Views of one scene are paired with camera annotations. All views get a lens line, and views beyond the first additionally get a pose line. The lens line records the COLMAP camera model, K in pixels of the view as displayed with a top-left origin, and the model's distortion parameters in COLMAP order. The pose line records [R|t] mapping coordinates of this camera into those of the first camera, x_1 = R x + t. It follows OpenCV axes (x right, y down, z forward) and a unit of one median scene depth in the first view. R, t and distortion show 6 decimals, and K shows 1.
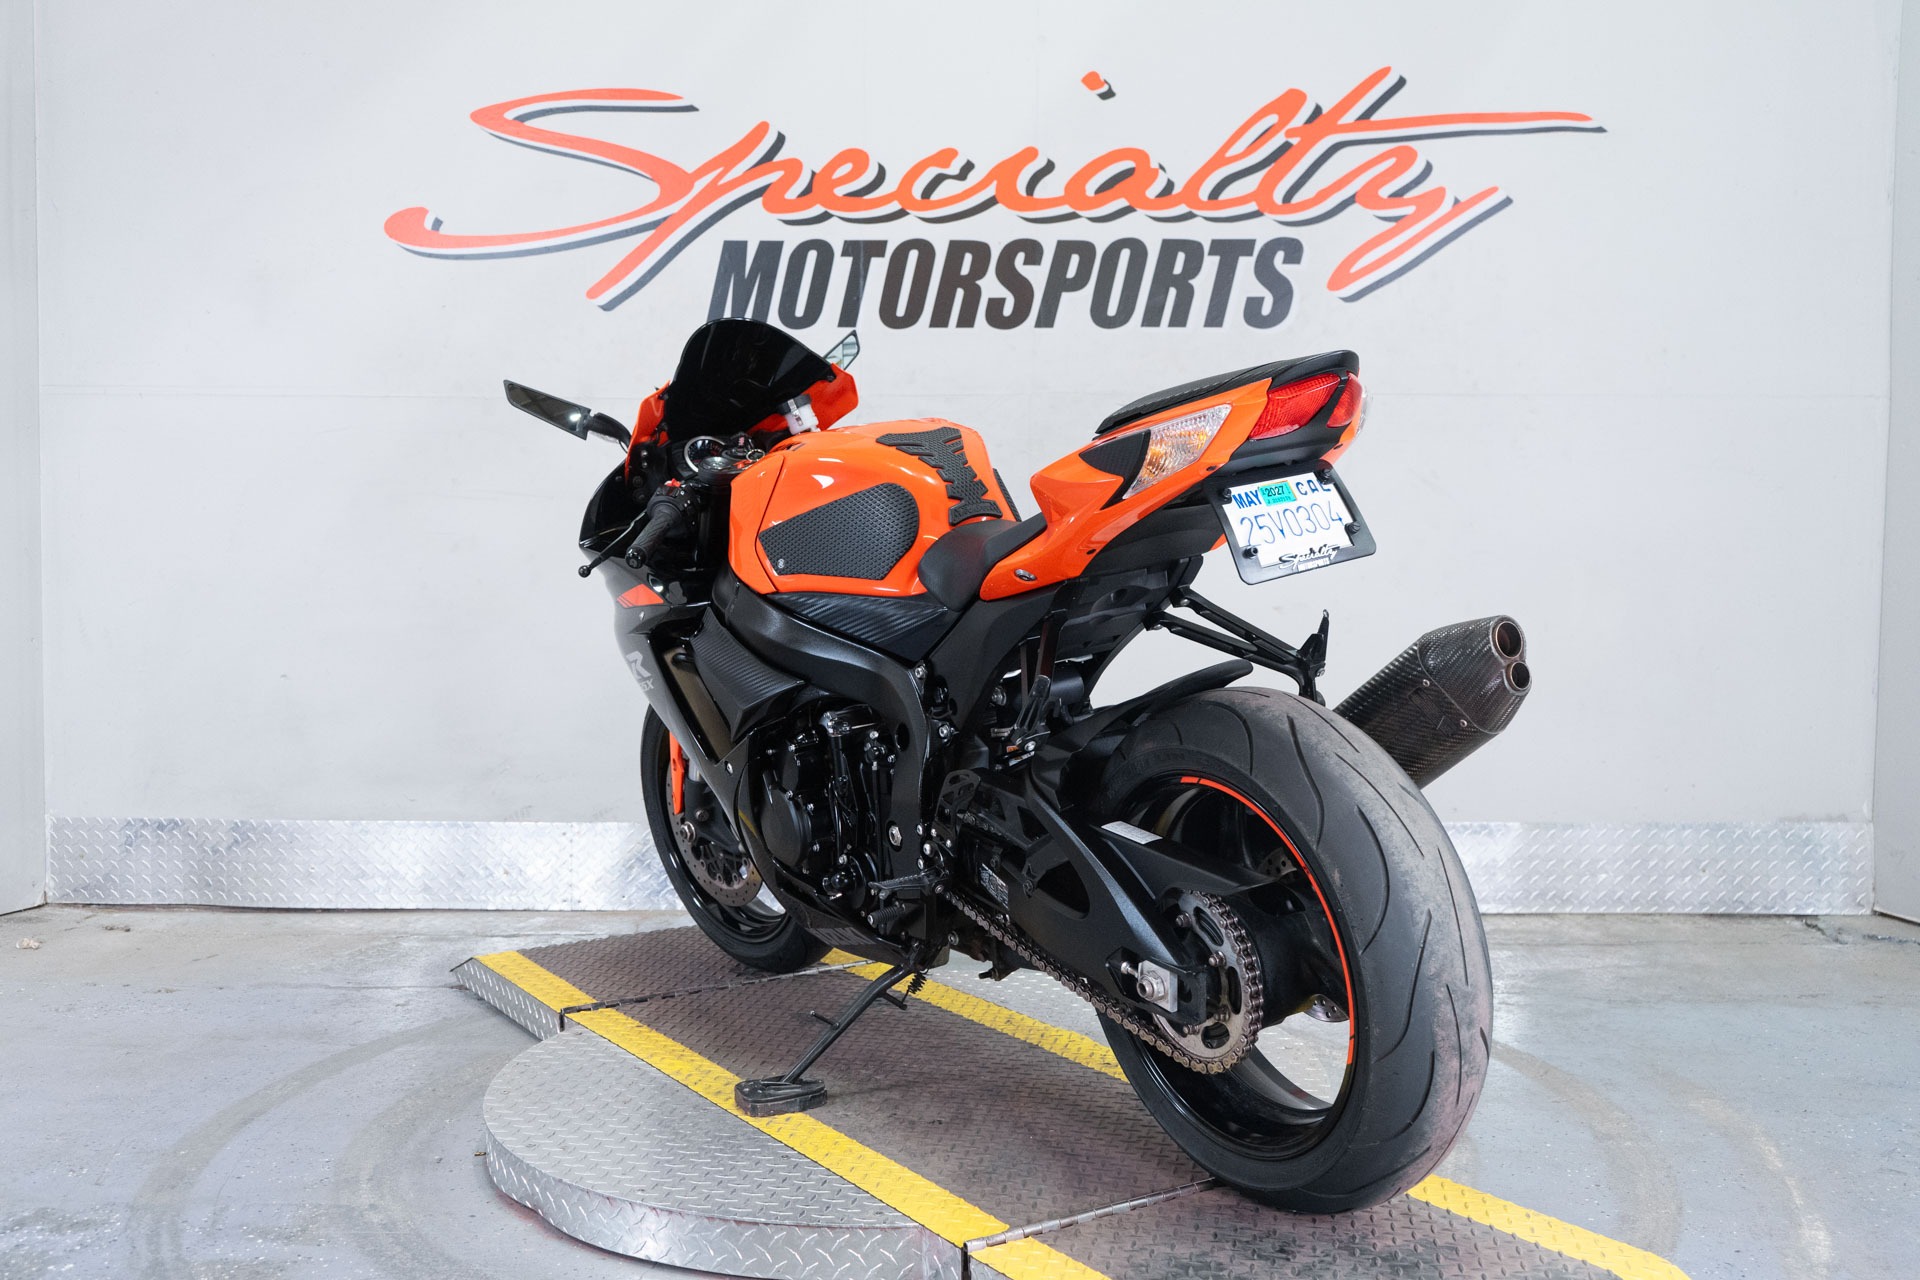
lens RADIAL K [[1913.5, 0, 948.3], [0, 1913.5, 634.7], [0, 0, 1]] dist [0.012048, 0.000000]
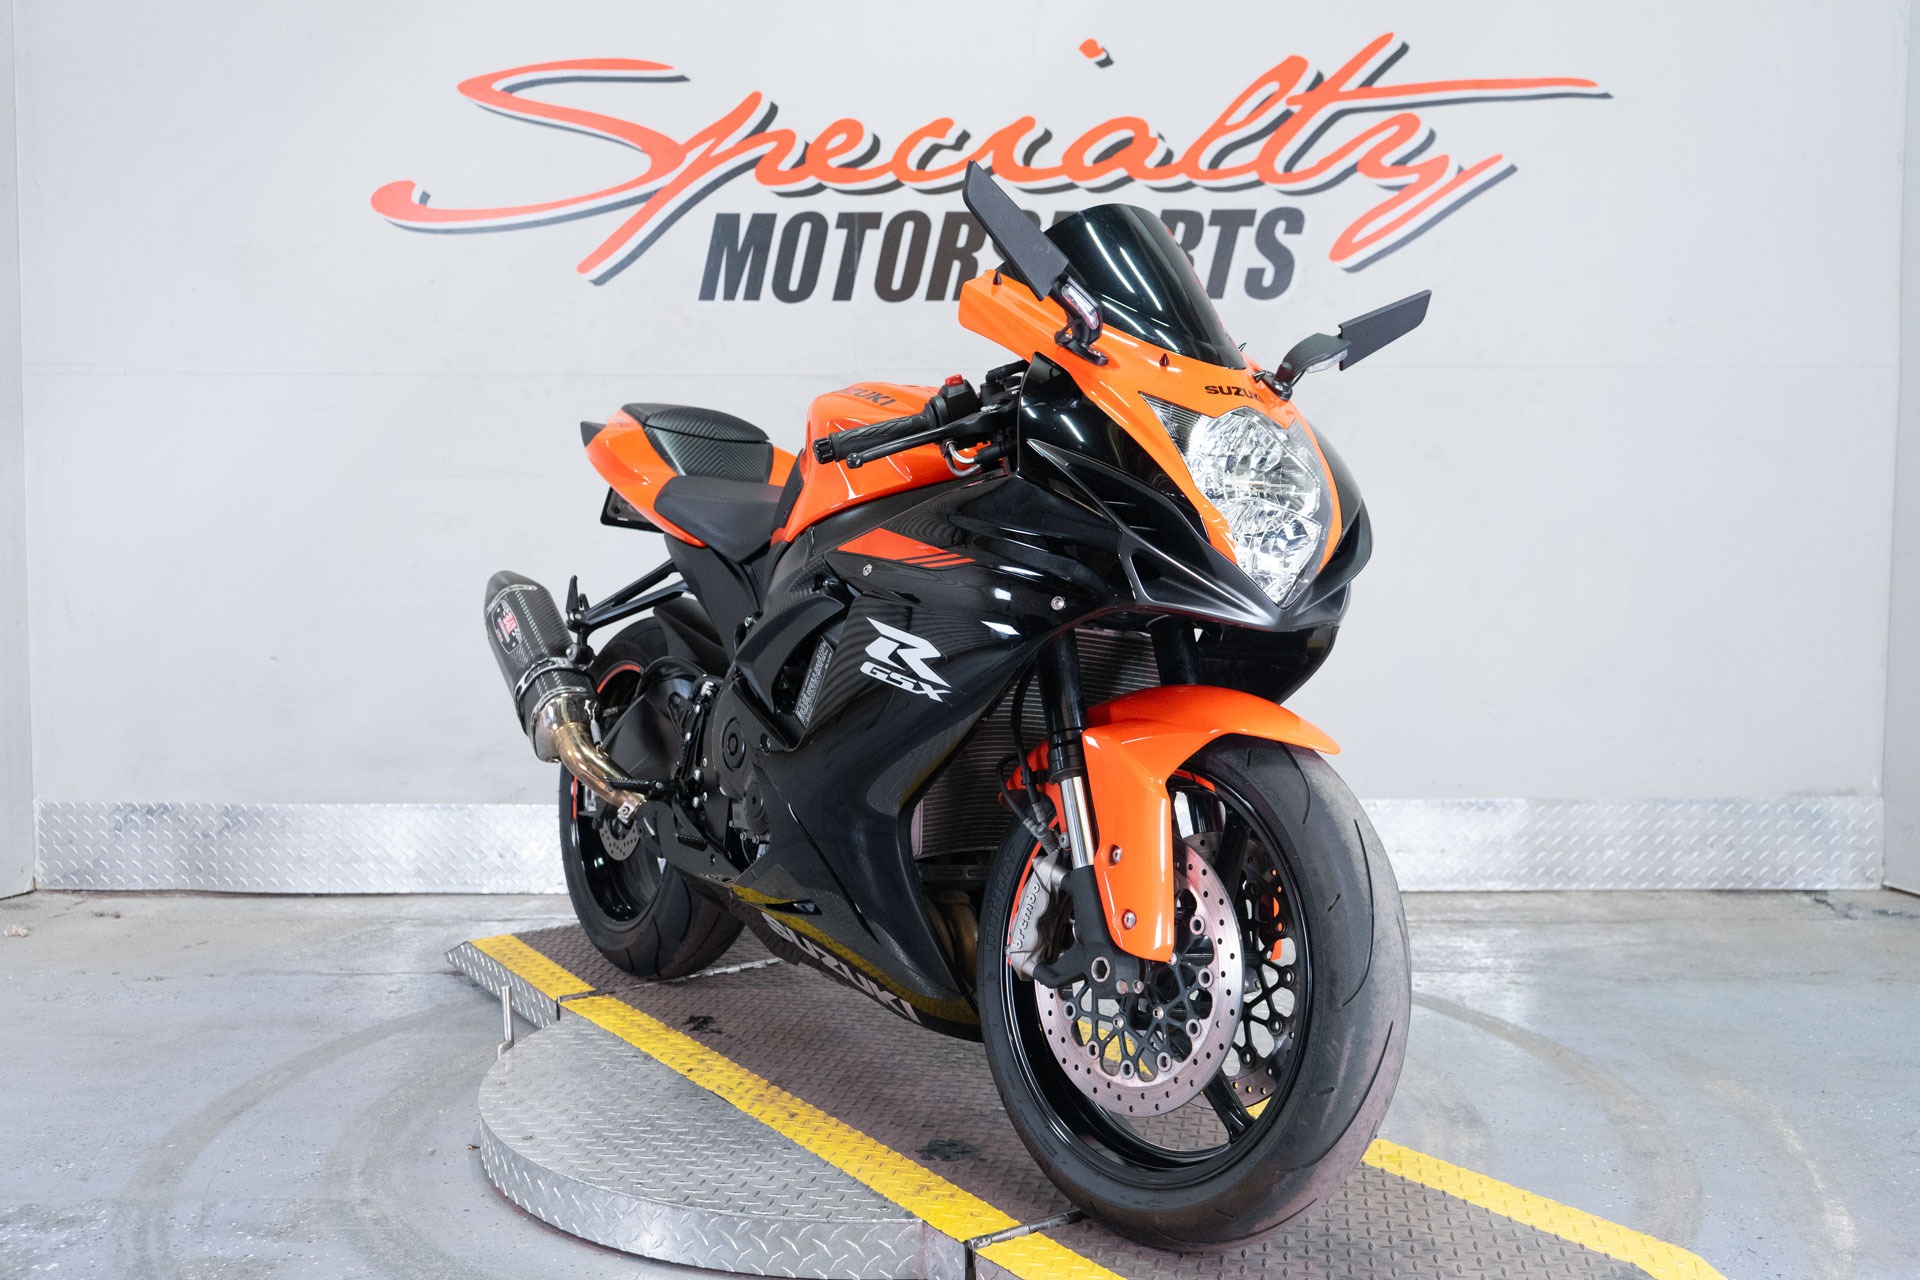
lens RADIAL K [[1913.5, 0, 950.0], [0, 1913.5, 632.1], [0, 0, 1]] dist [0.012048, 0.000000]
pose [[0.999977, -0.005961, 0.003283, -0.001677], [0.005925, 0.999924, 0.010837, -0.000491], [-0.003347, -0.010817, 0.999936, 0.013048]]
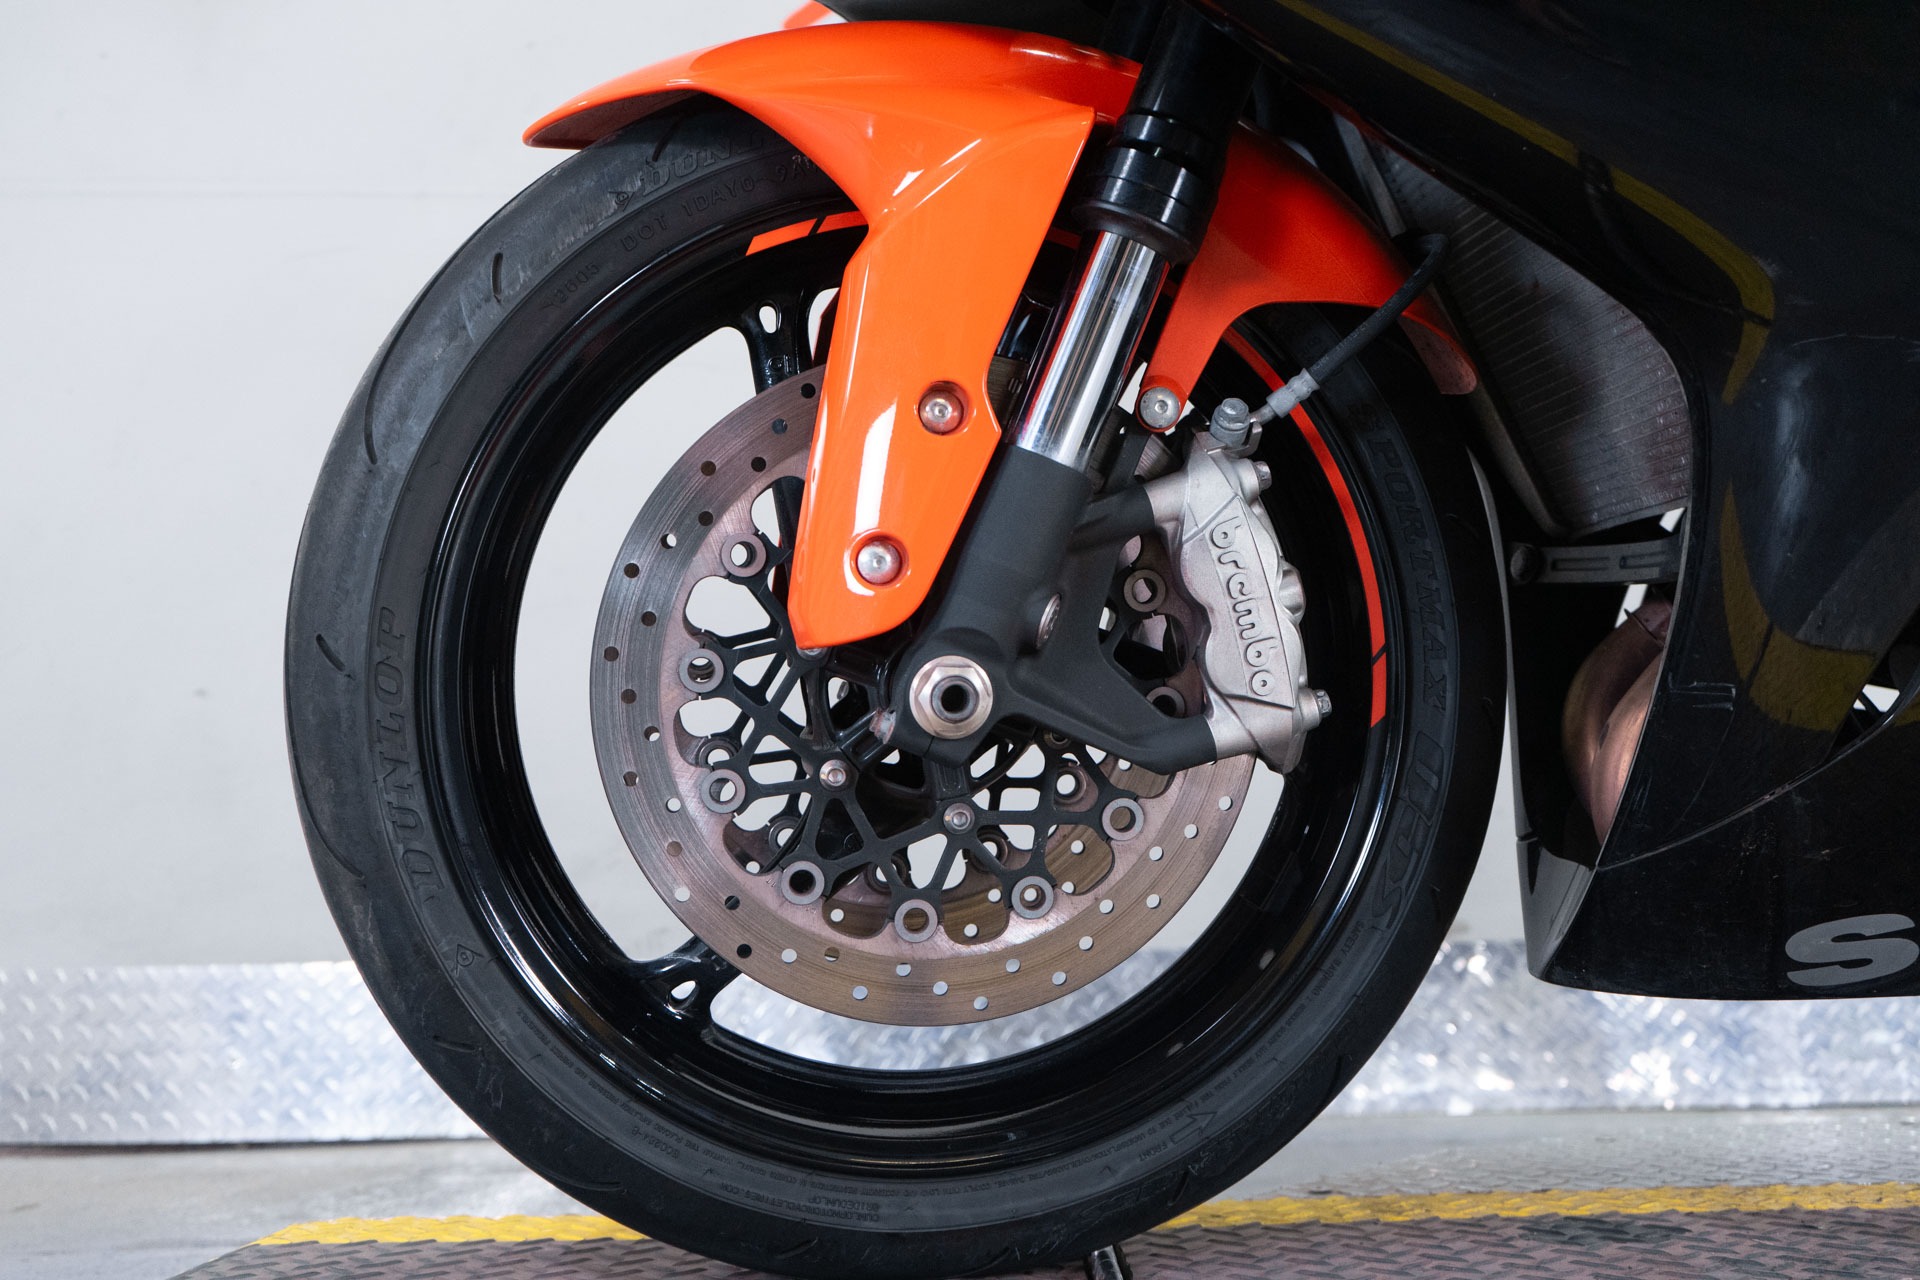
lens RADIAL K [[1913.5, 0, 979.9], [0, 1913.5, 643.3], [0, 0, 1]] dist [0.012048, 0.000000]
pose [[0.995700, -0.001068, 0.092627, -0.186972], [0.019445, 0.980066, -0.197716, 0.122716], [-0.090569, 0.198667, 0.975873, 0.473713]]
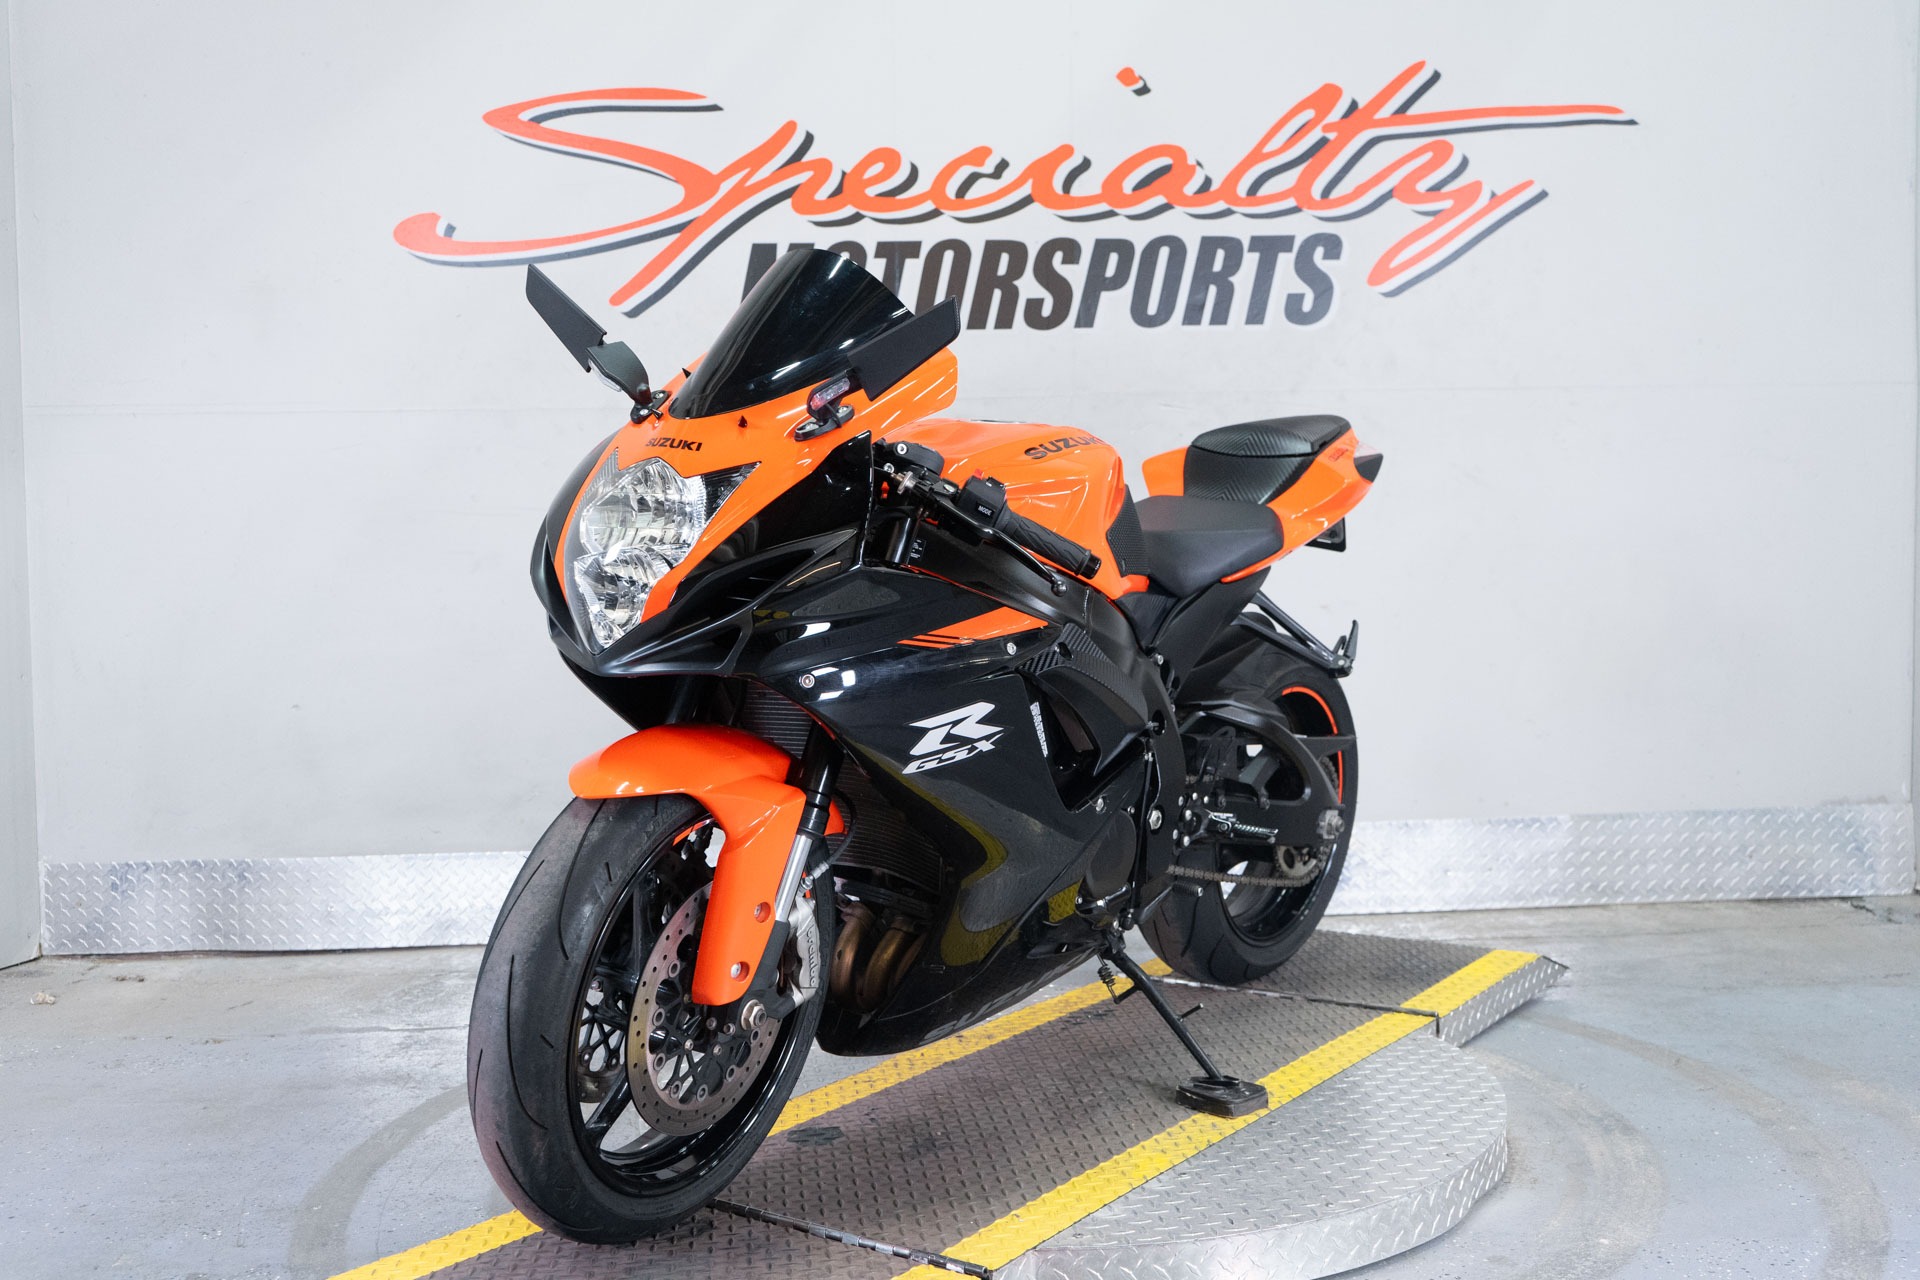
lens RADIAL K [[1963.9, 0, 963.4], [0, 1963.9, 633.9], [0, 0, 1]] dist [0.013815, 0.000000]
pose [[0.996764, -0.027806, 0.075416, -0.092495], [0.028231, 0.999591, -0.004581, -0.000586], [-0.075258, 0.006696, 0.997142, 0.000456]]
